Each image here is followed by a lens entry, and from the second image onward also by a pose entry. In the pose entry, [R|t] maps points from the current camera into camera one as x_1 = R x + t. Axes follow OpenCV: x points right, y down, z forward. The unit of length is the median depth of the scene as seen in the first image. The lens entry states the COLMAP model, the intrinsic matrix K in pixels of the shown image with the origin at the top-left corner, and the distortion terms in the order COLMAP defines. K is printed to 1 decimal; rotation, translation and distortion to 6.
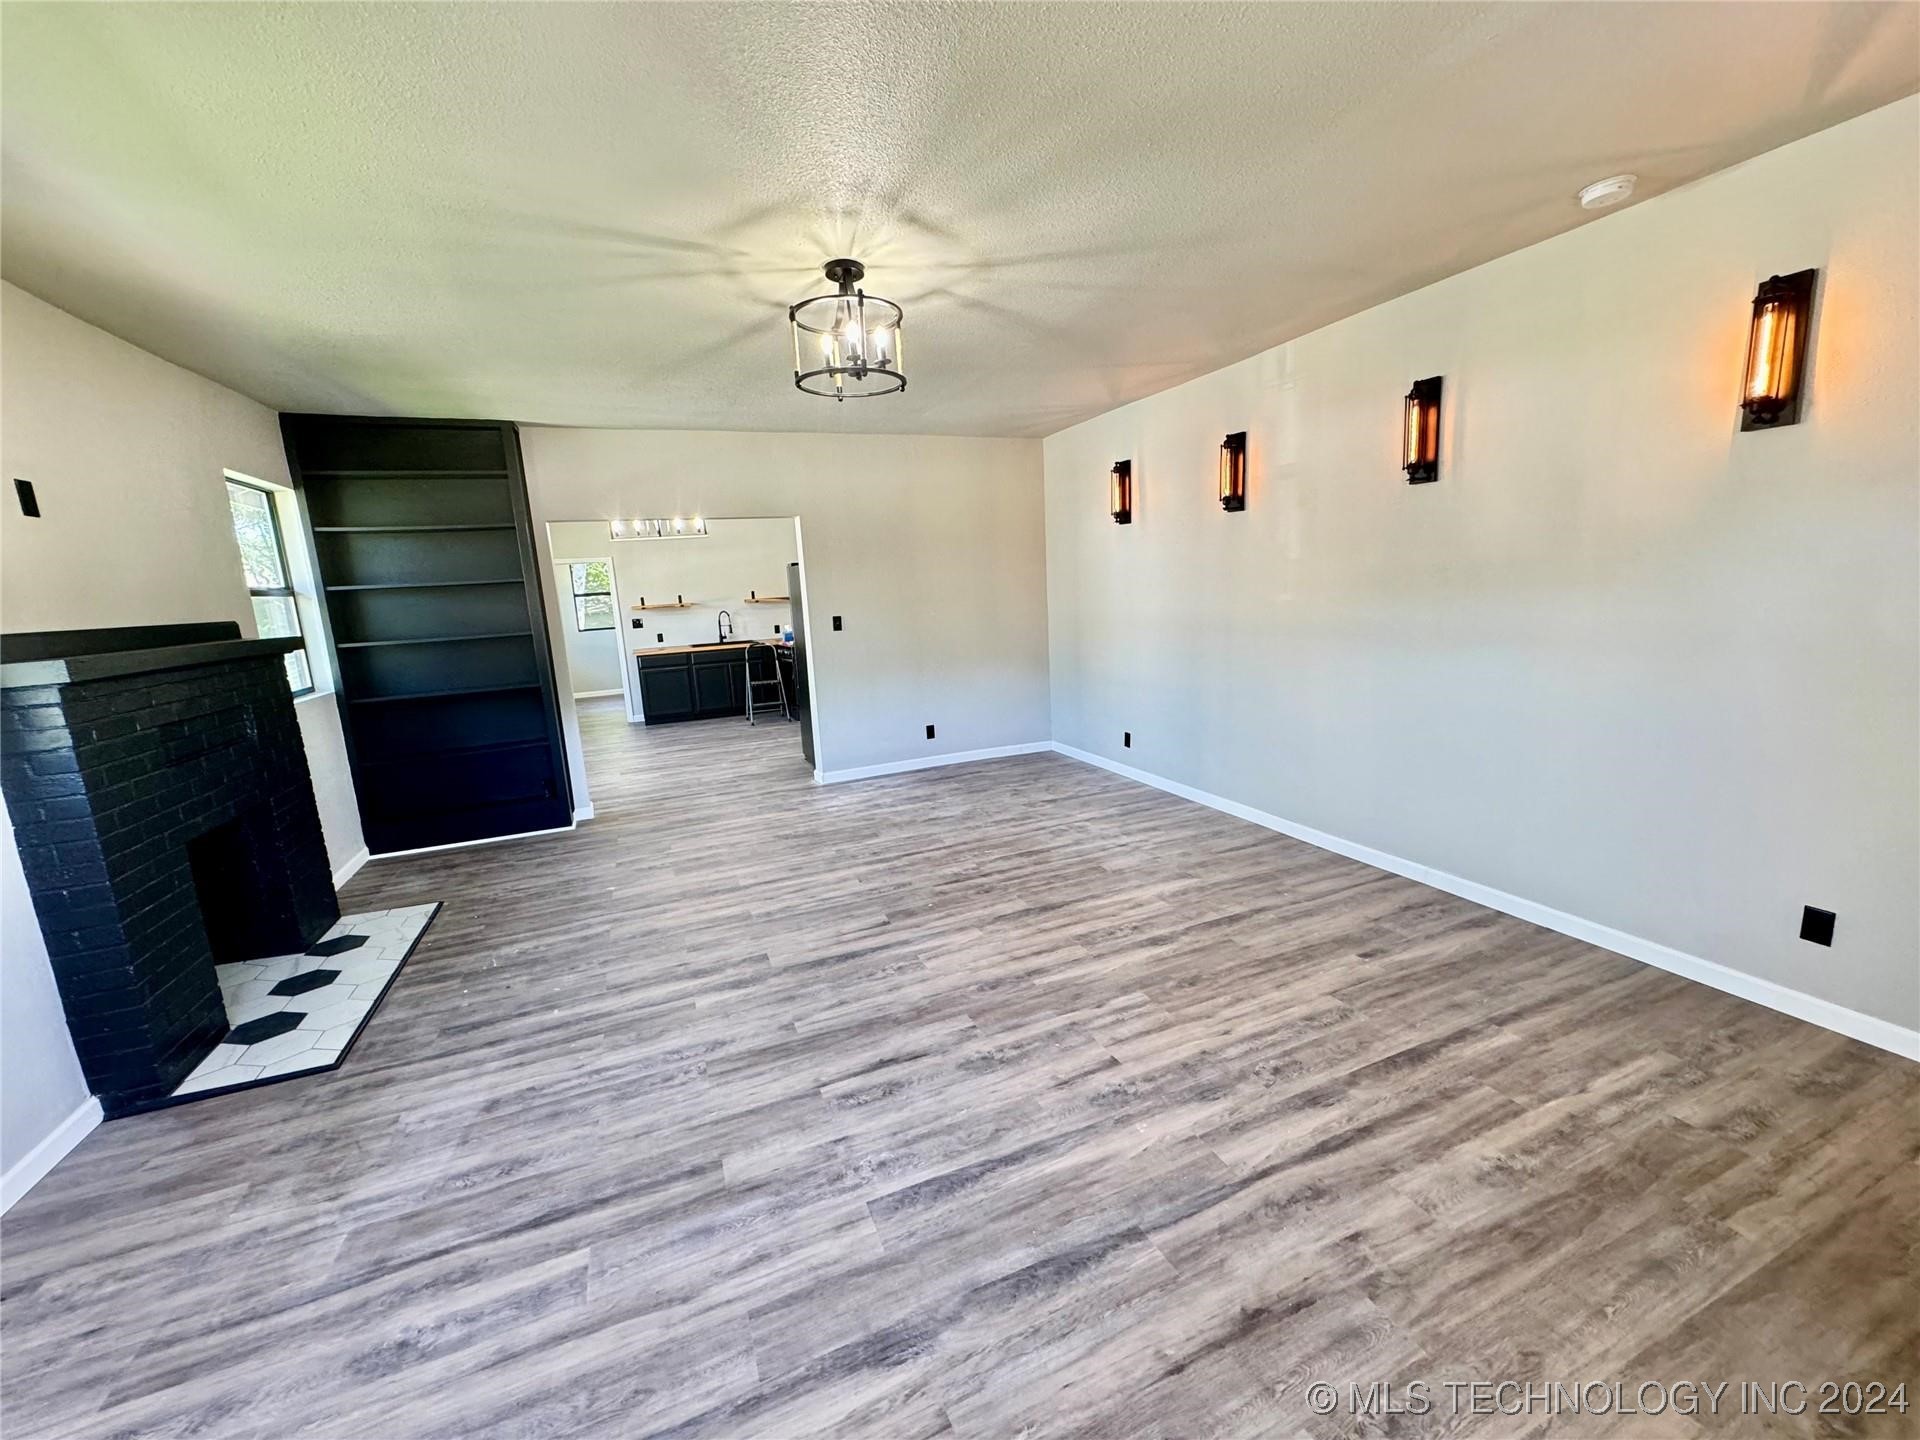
lens RADIAL K [[767.0, 0, 960.0], [0, 767.0, 720.0], [0, 0, 1]] dist [-0.002094, -0.000071]
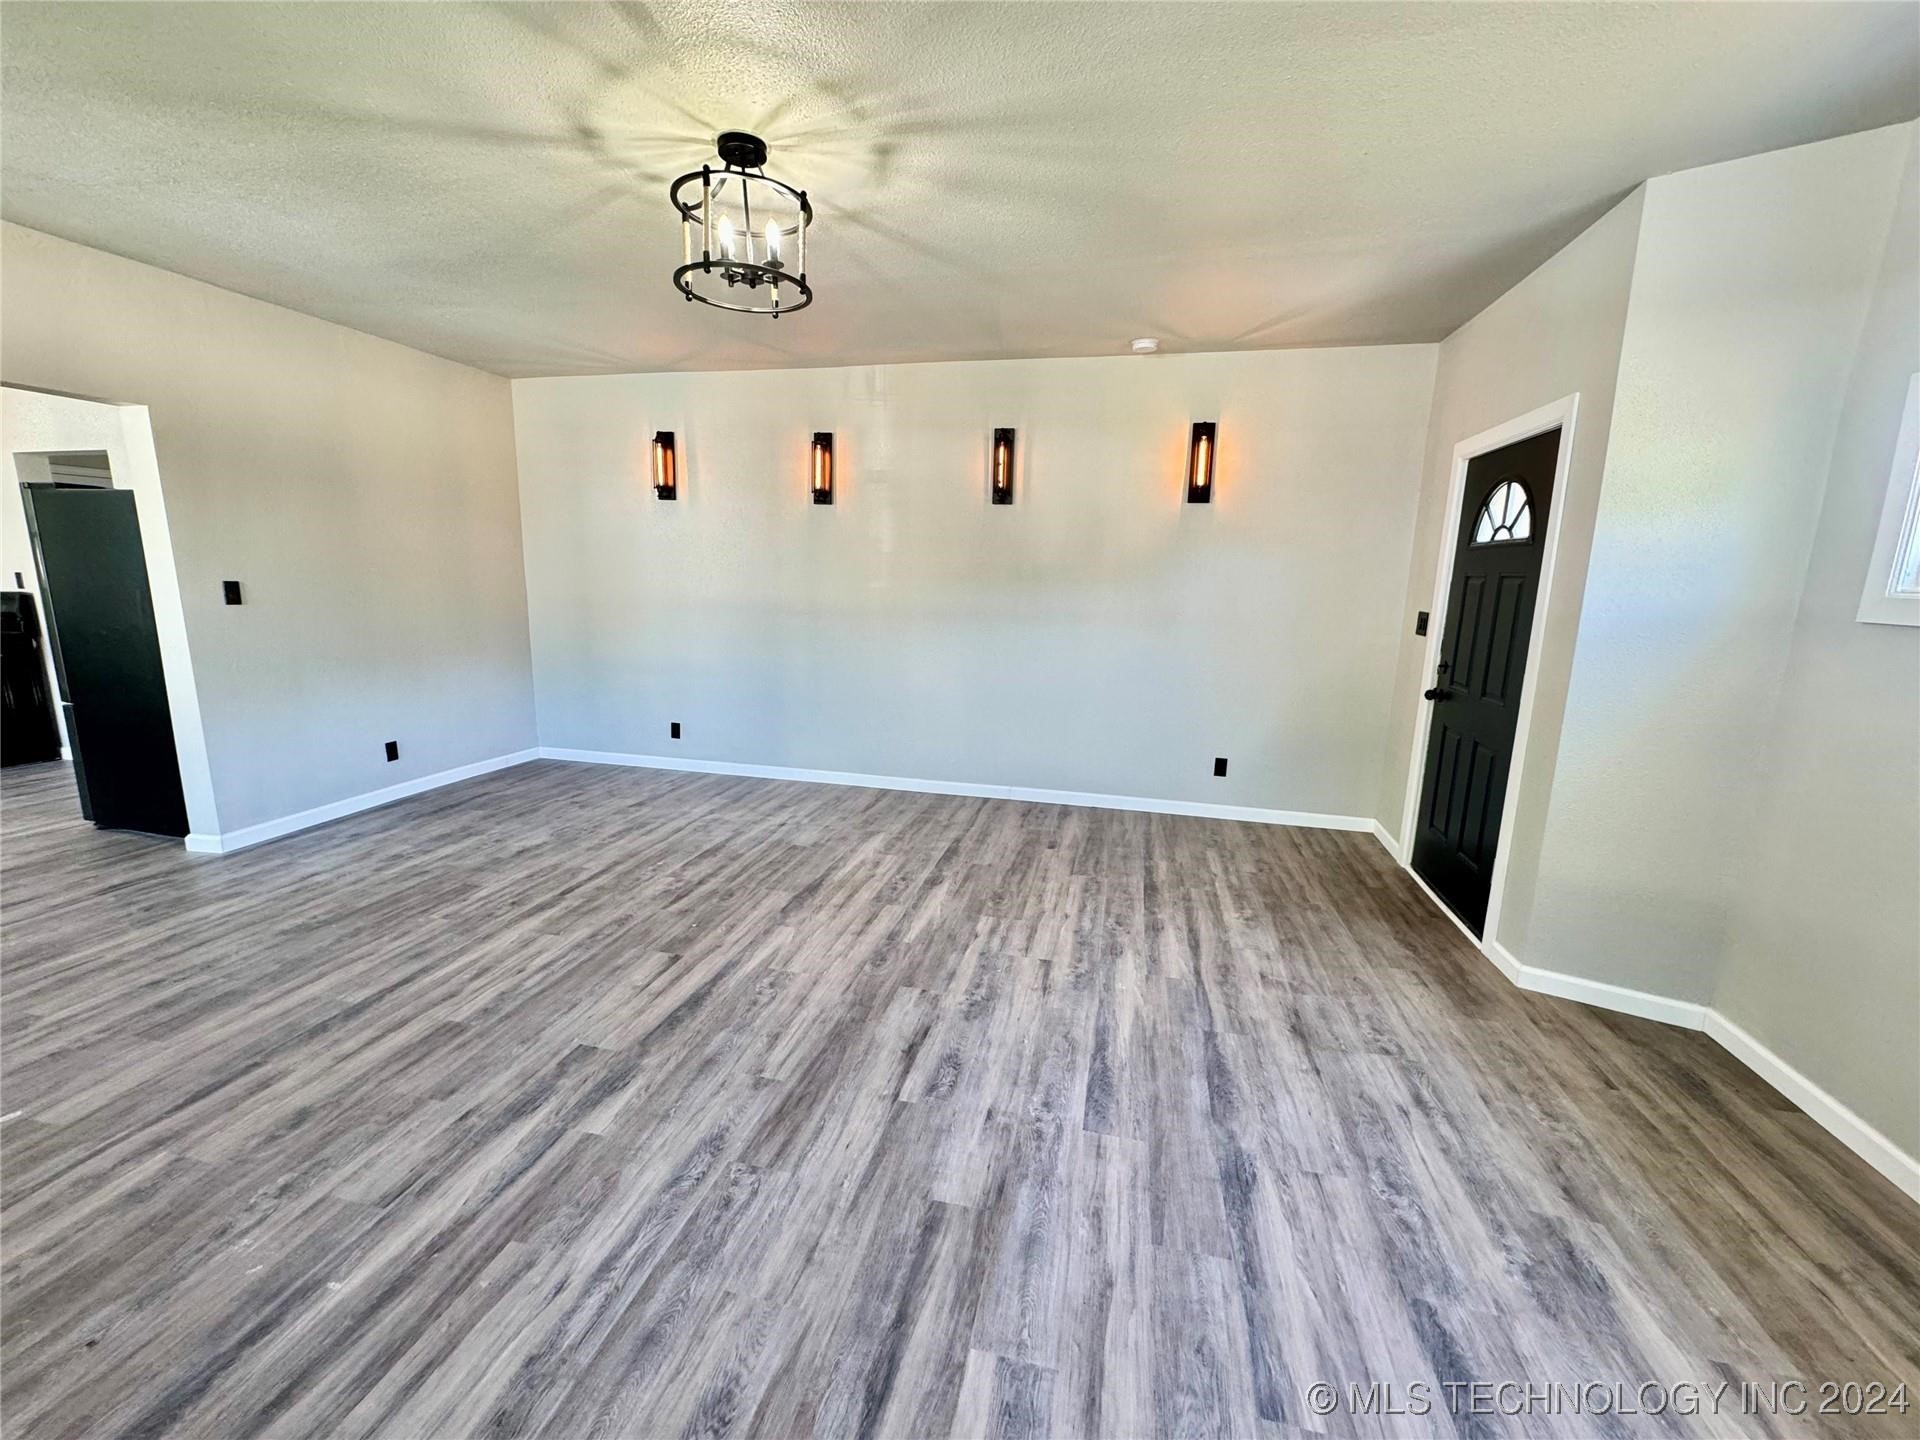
lens RADIAL K [[767.0, 0, 960.0], [0, 767.0, 720.0], [0, 0, 1]] dist [-0.002094, -0.000071]
pose [[0.585049, -0.087262, 0.806290, -0.655544], [0.090350, 0.995019, 0.042129, 0.009234], [-0.805949, 0.048201, 0.590019, 0.317822]]
